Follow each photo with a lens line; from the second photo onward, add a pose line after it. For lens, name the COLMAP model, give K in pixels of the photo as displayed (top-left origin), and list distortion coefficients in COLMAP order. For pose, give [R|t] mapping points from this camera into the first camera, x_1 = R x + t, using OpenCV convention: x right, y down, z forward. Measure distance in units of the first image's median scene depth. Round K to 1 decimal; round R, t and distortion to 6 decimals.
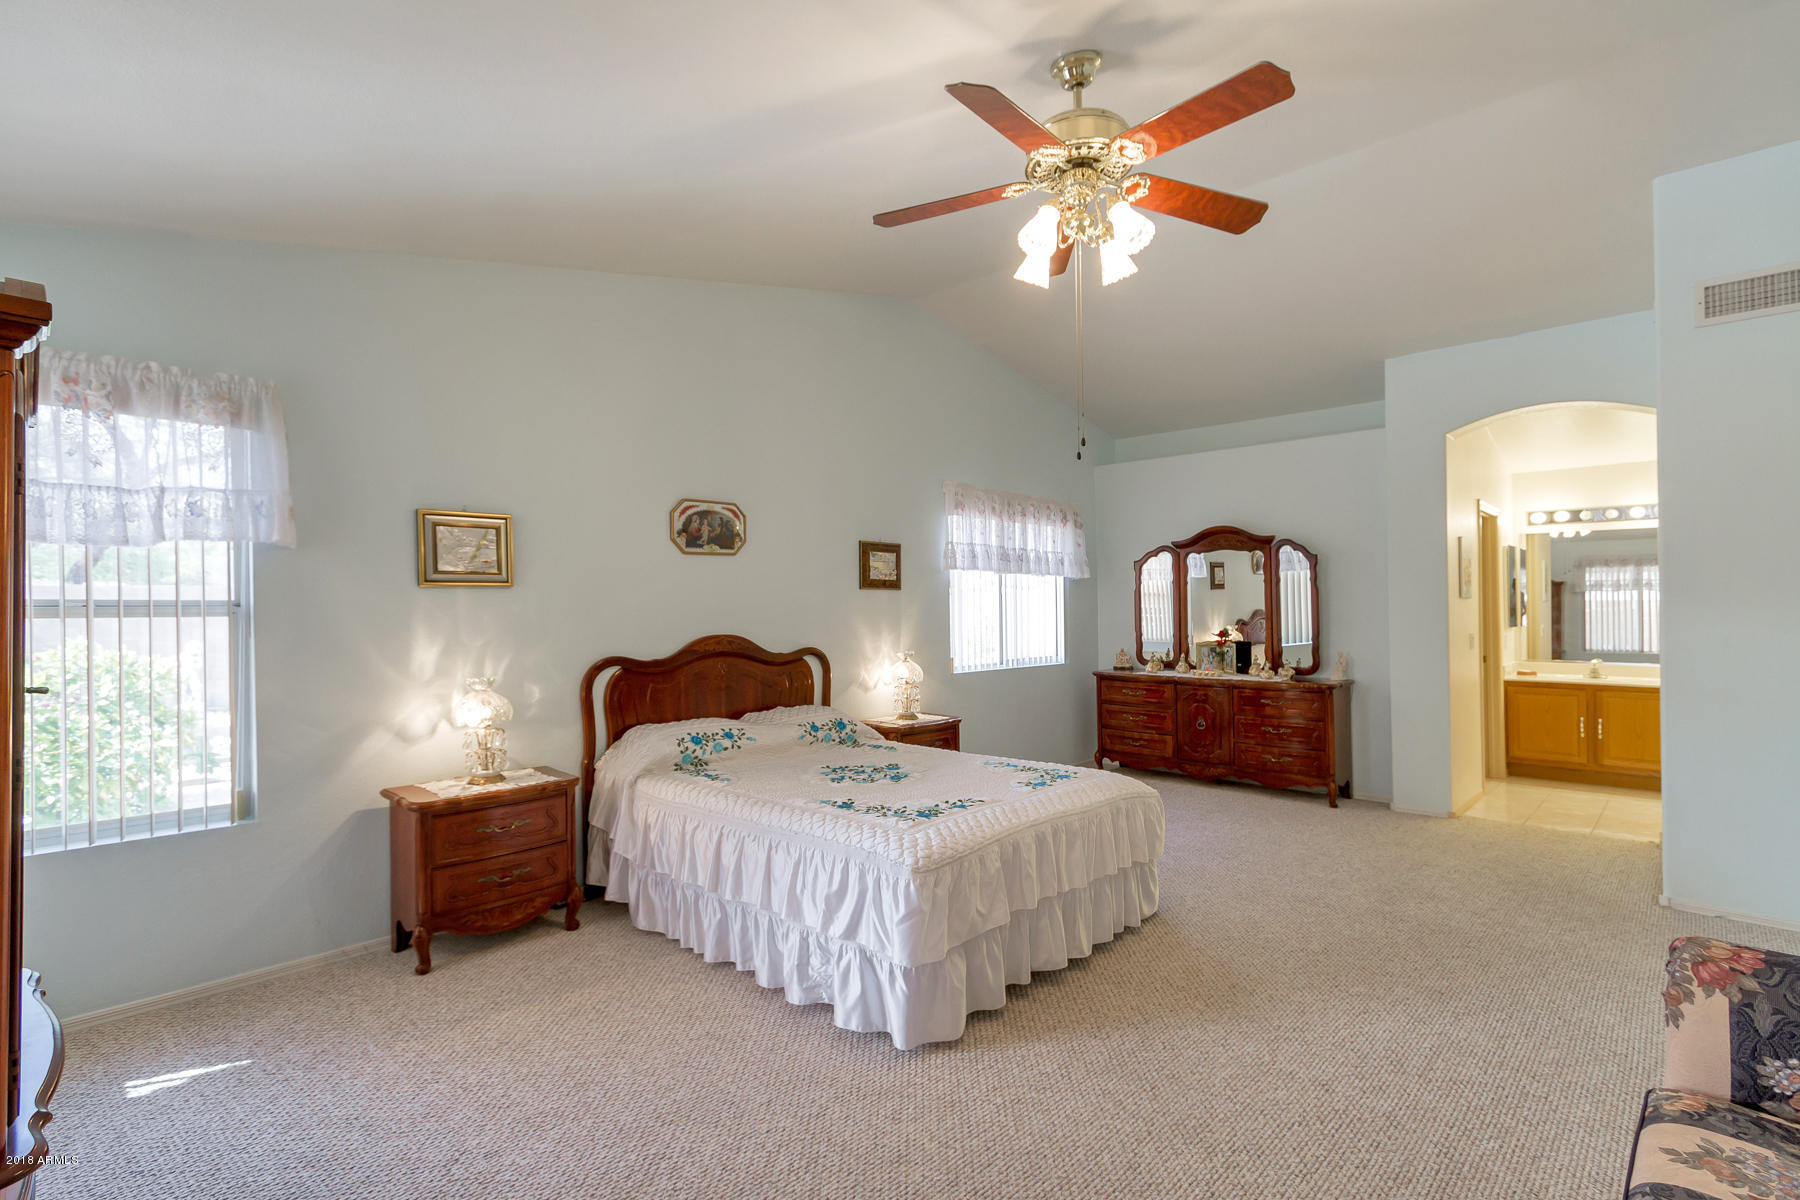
lens RADIAL K [[839.1, 0, 902.7], [0, 839.1, 596.3], [0, 0, 1]] dist [0.007627, -0.002459]
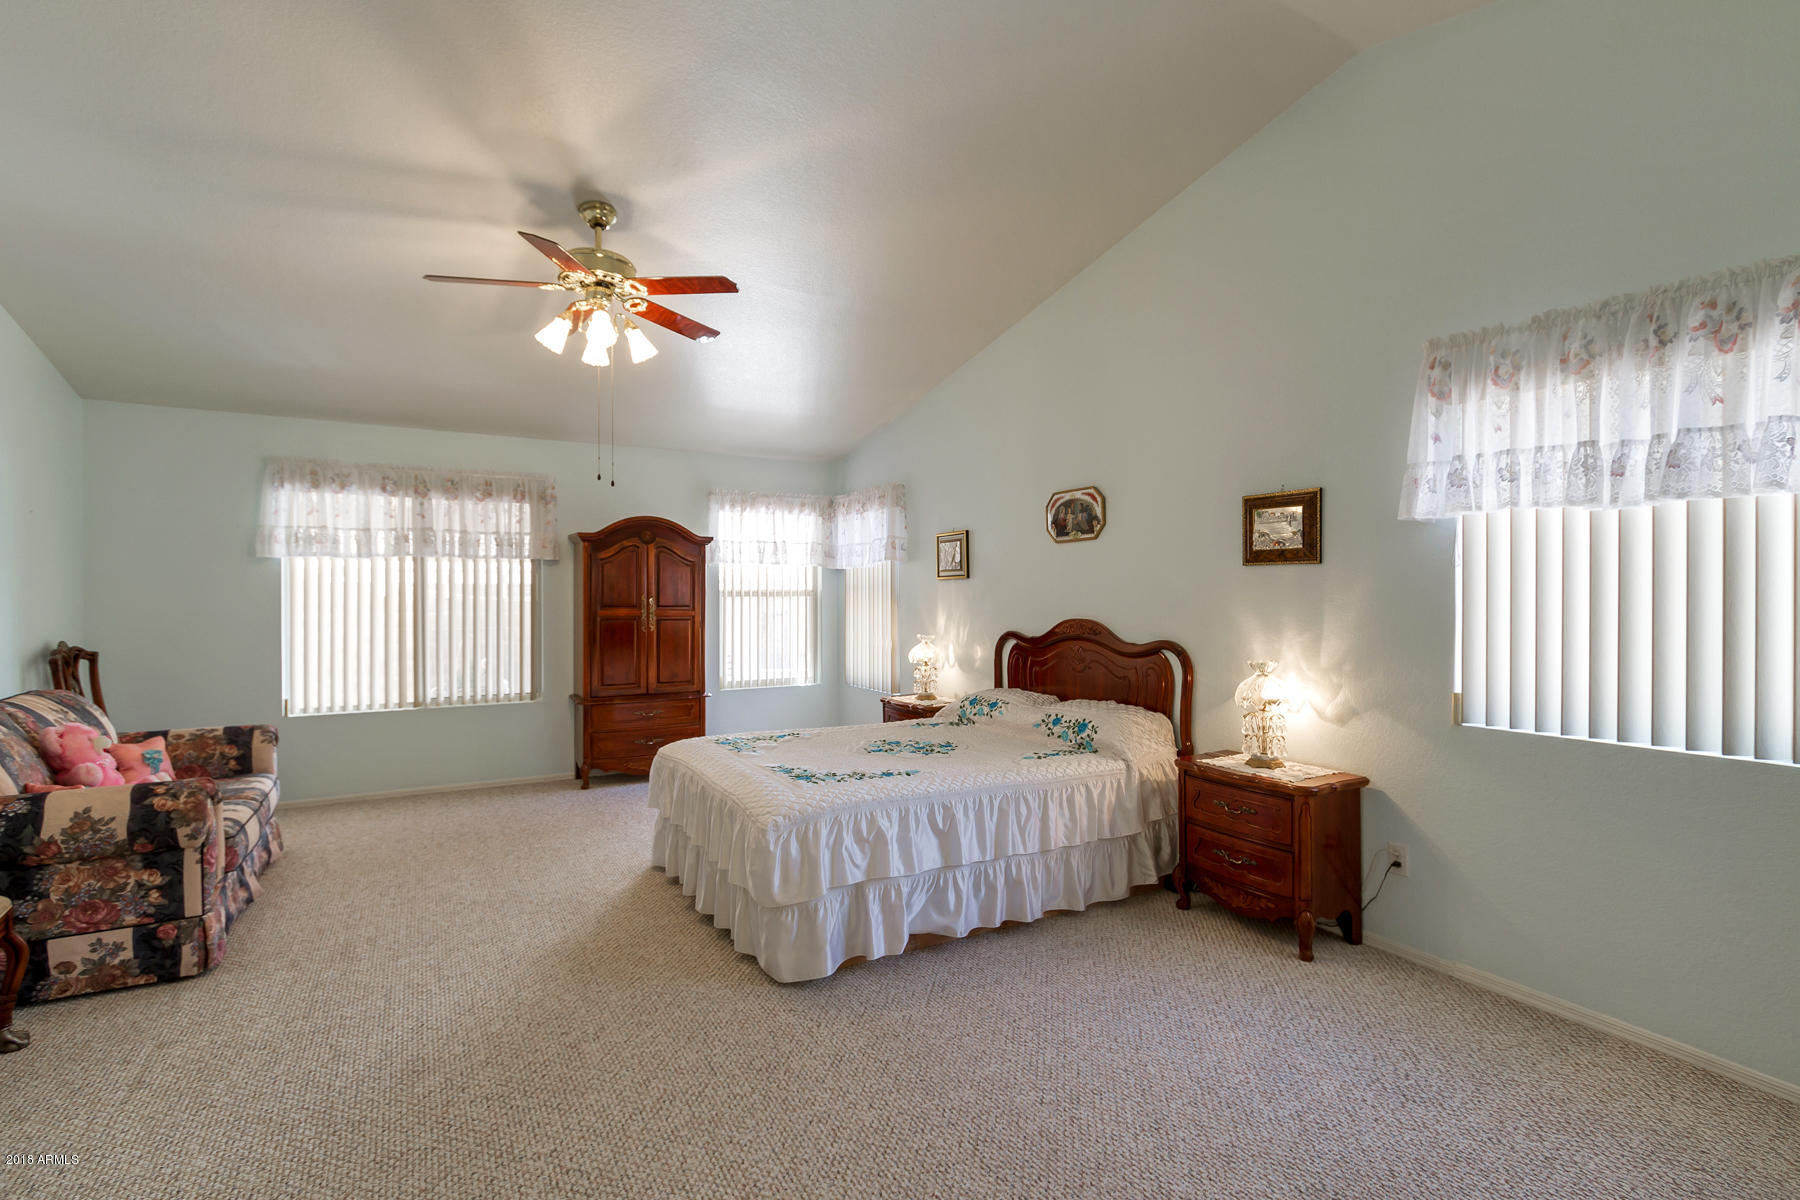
lens RADIAL K [[839.1, 0, 904.6], [0, 839.1, 597.2], [0, 0, 1]] dist [0.007627, -0.002459]
pose [[-0.277160, 0.004605, -0.960813, 0.824721], [0.011955, 0.999928, 0.001344, 0.015806], [0.960750, -0.011114, -0.277195, 1.080295]]
